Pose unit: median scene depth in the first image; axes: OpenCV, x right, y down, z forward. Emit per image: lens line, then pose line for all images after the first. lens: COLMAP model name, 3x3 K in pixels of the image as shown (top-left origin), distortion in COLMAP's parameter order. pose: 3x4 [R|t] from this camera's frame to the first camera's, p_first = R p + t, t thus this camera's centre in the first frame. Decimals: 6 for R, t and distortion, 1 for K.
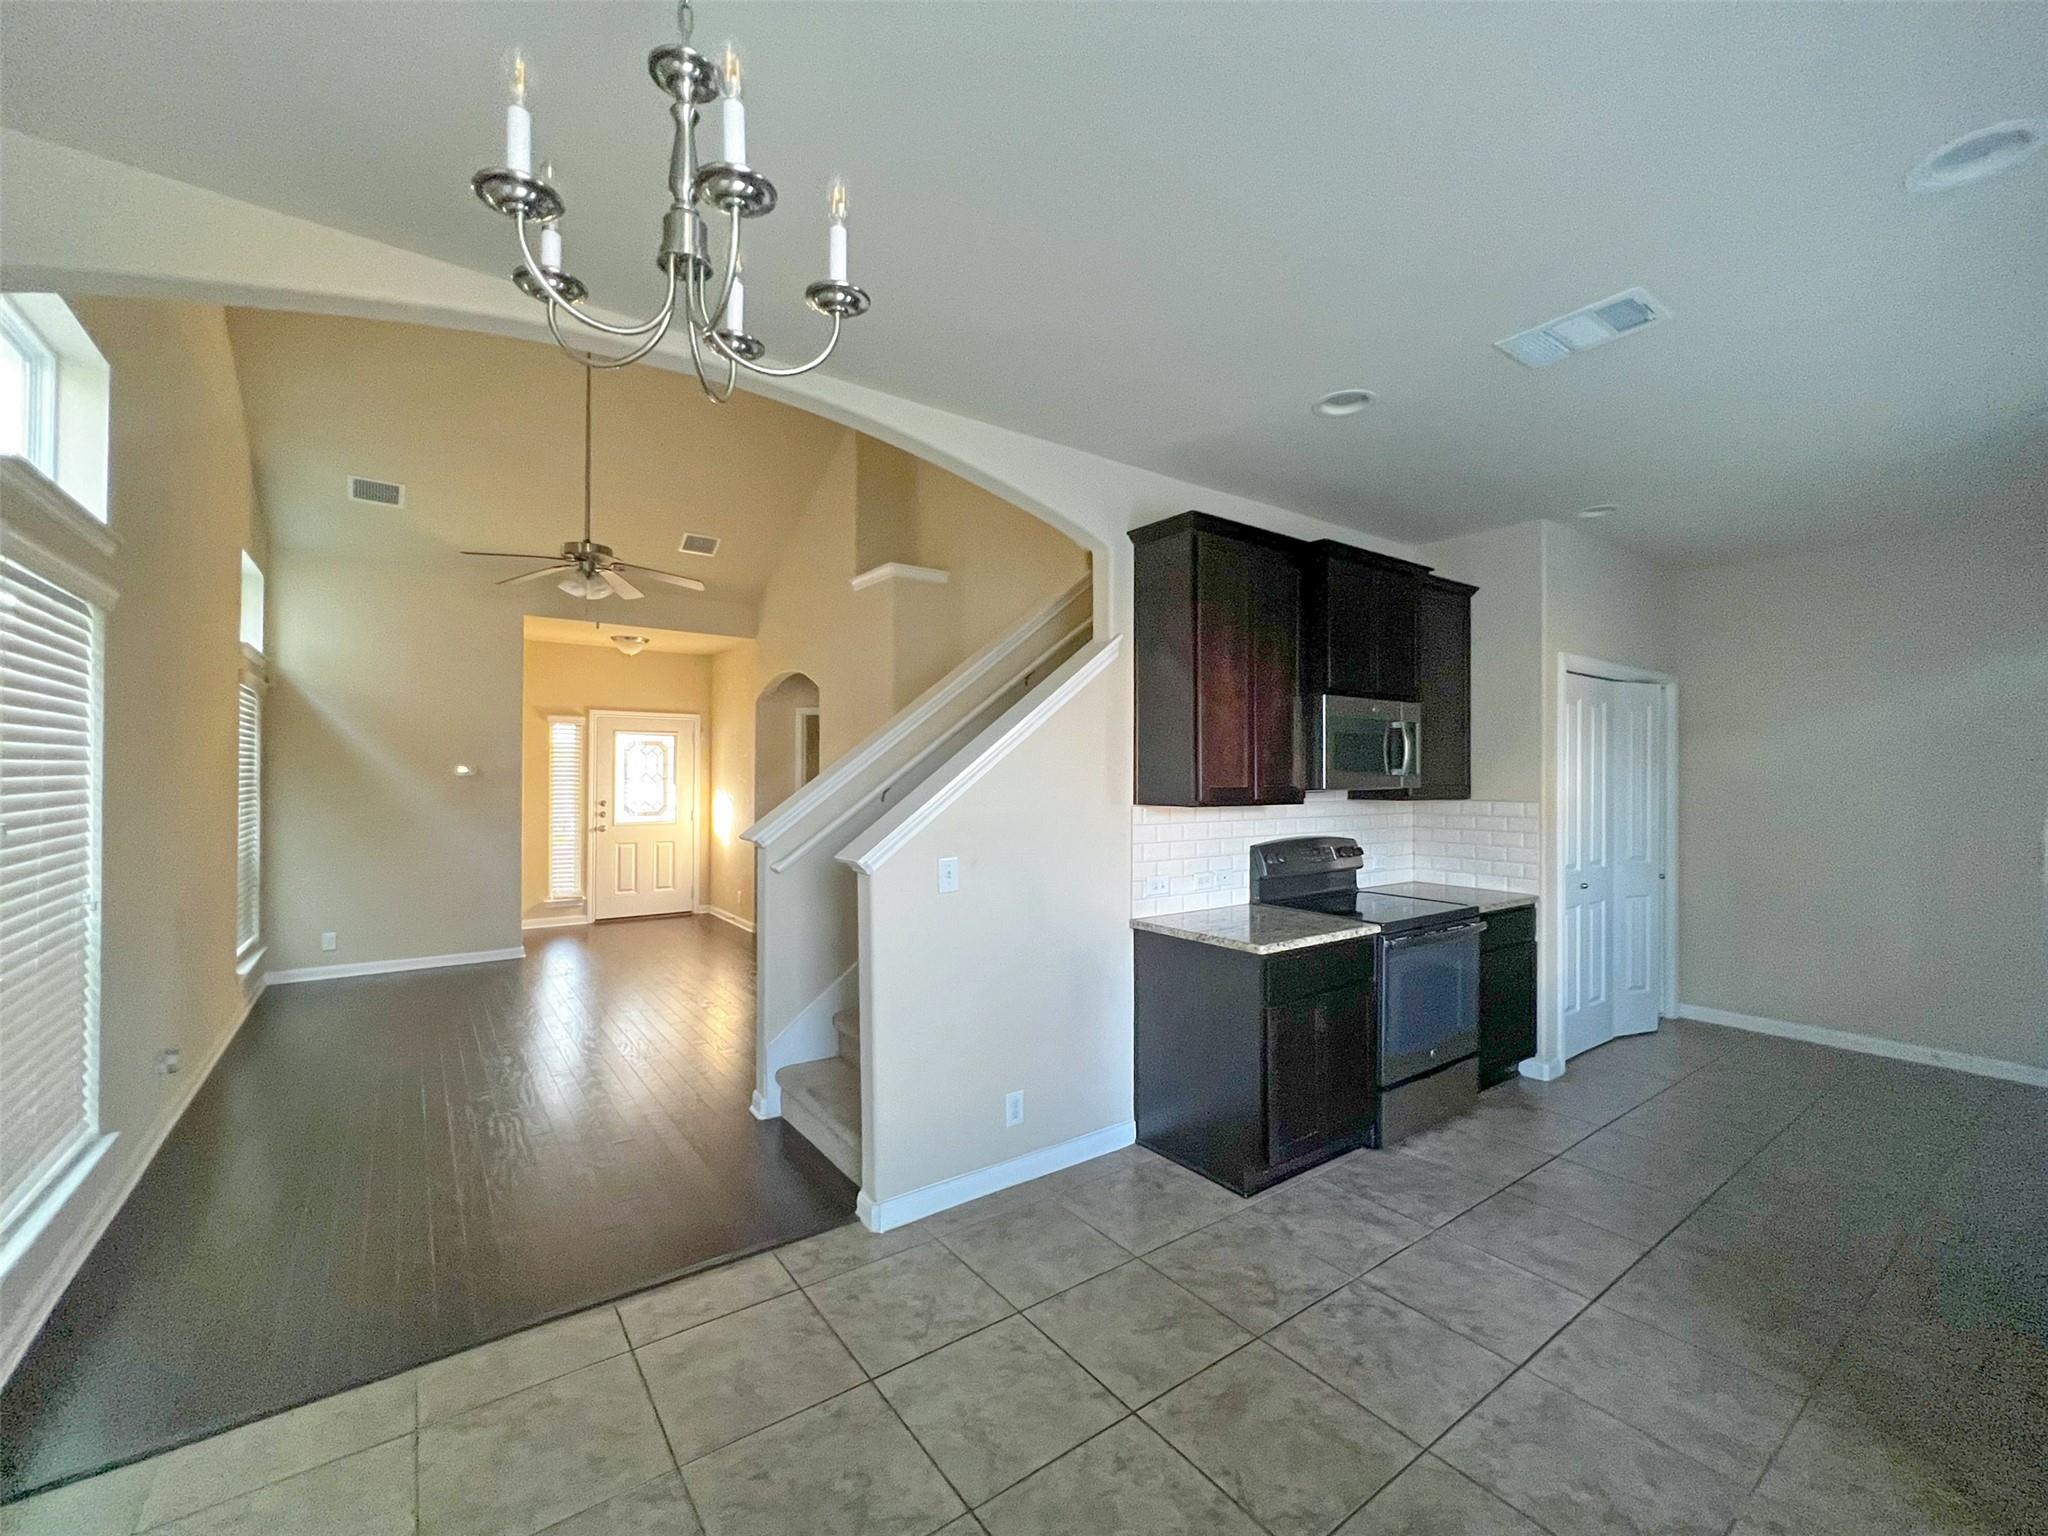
lens RADIAL K [[871.6, 0, 1027.6], [0, 871.6, 772.7], [0, 0, 1]] dist [-0.000128, -0.000856]
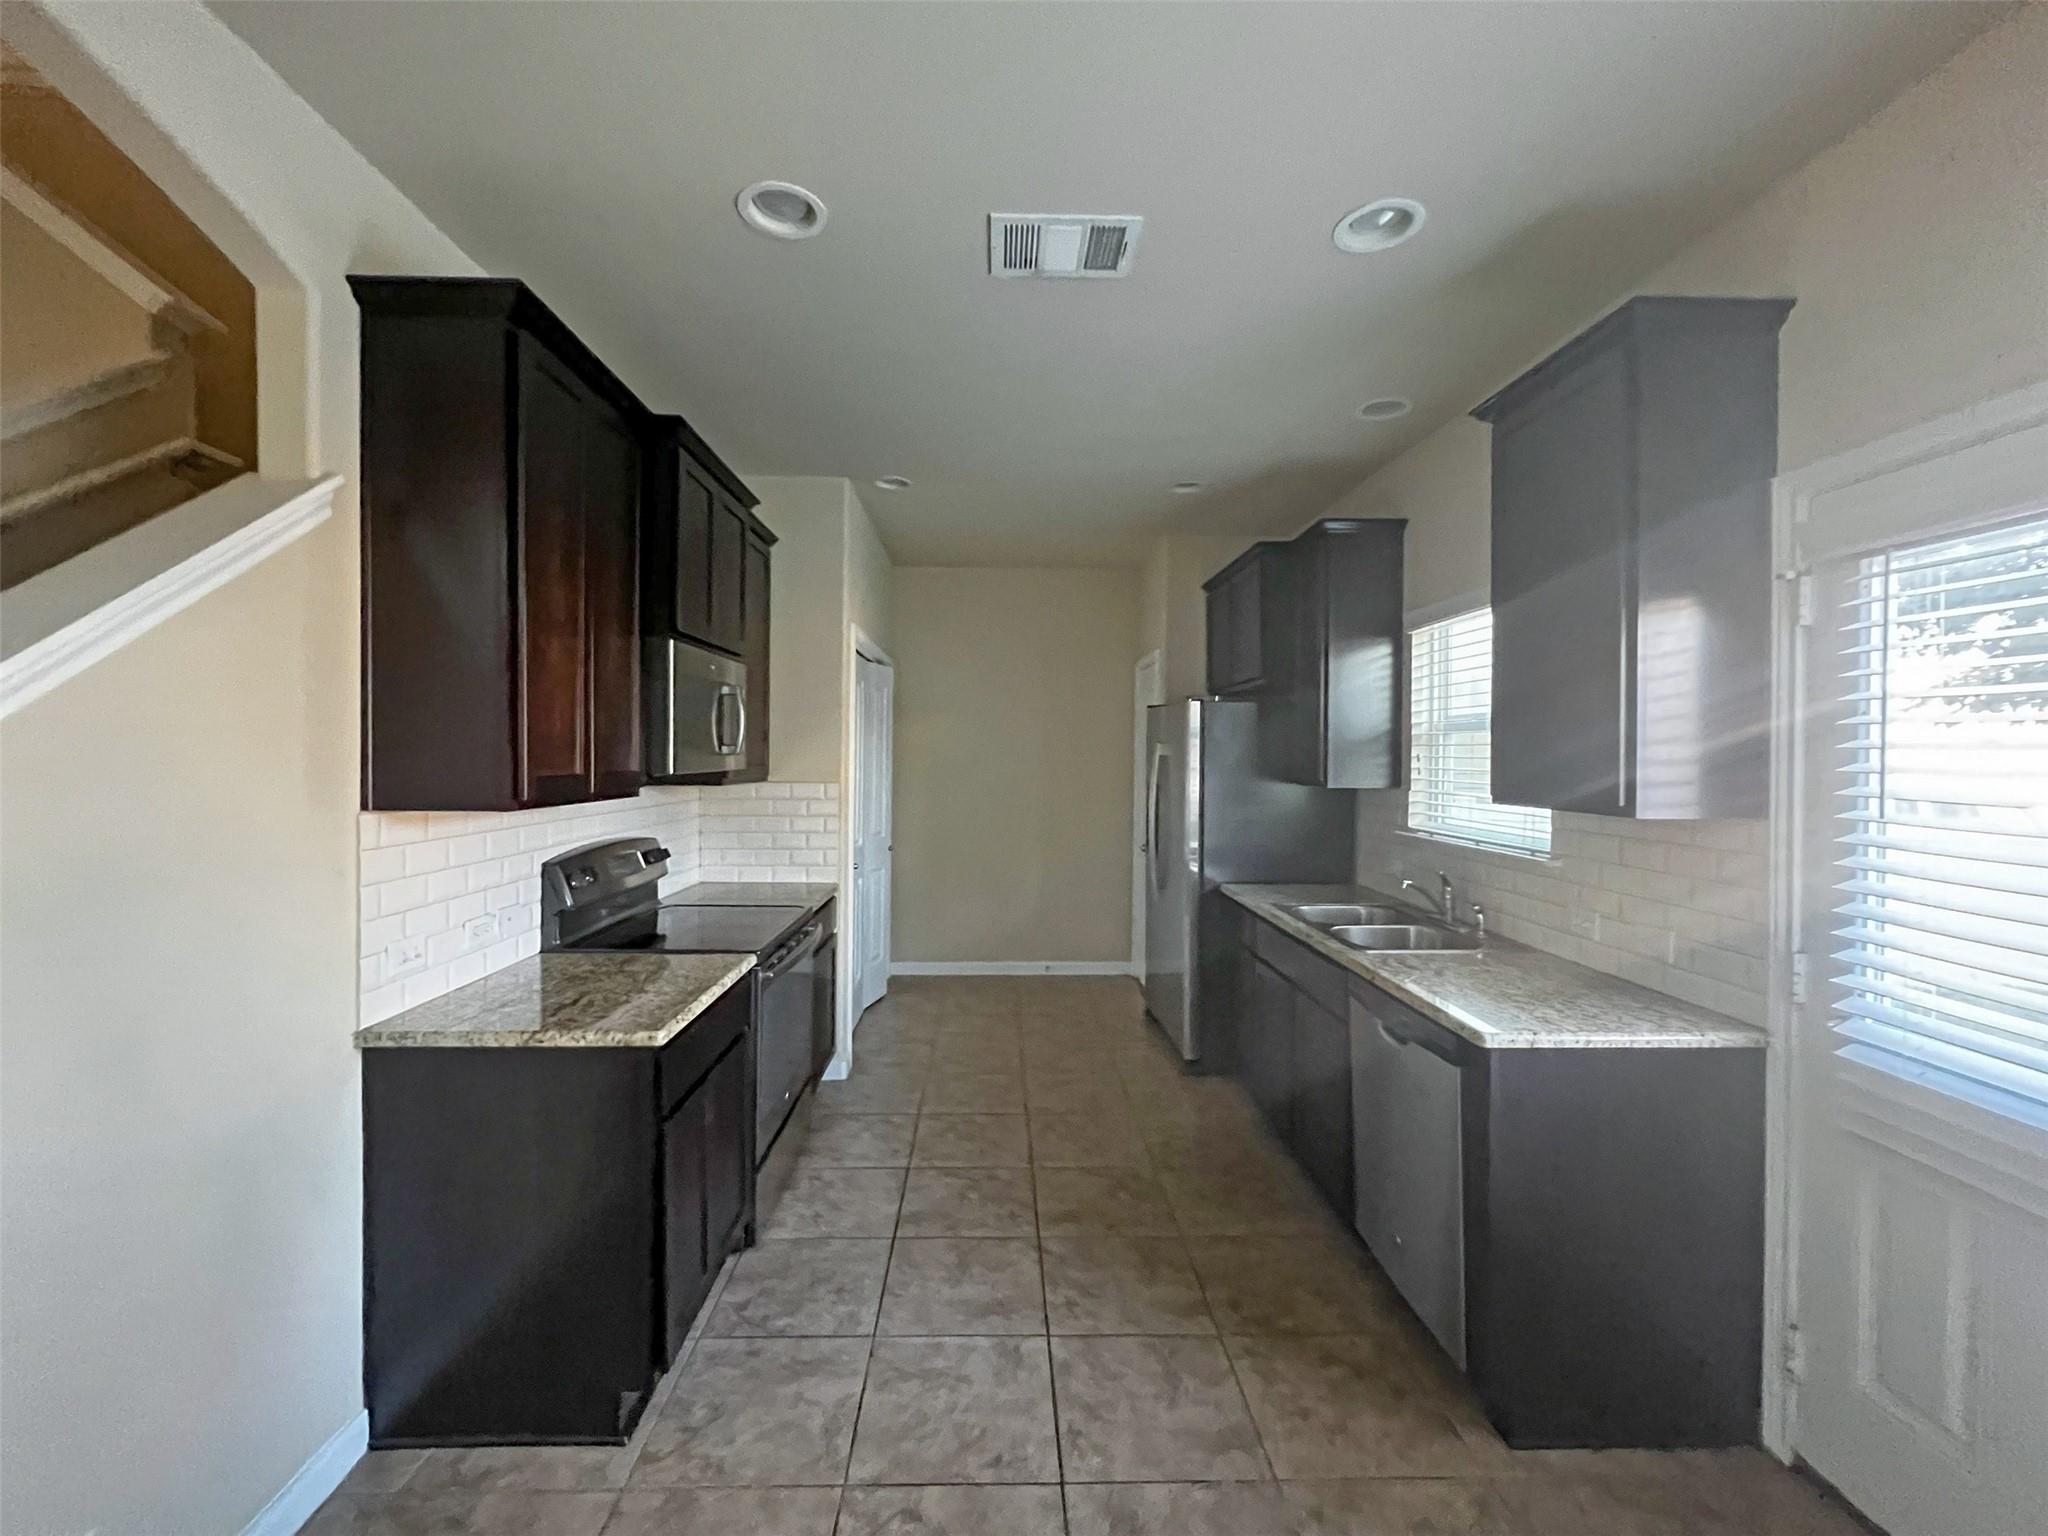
lens RADIAL K [[871.6, 0, 1023.7], [0, 871.6, 763.7], [0, 0, 1]] dist [-0.000128, -0.000856]
pose [[0.577949, -0.008759, 0.816026, -0.073775], [-0.004803, 0.999889, 0.014134, -0.001132], [-0.816059, -0.012089, 0.577843, 0.376614]]
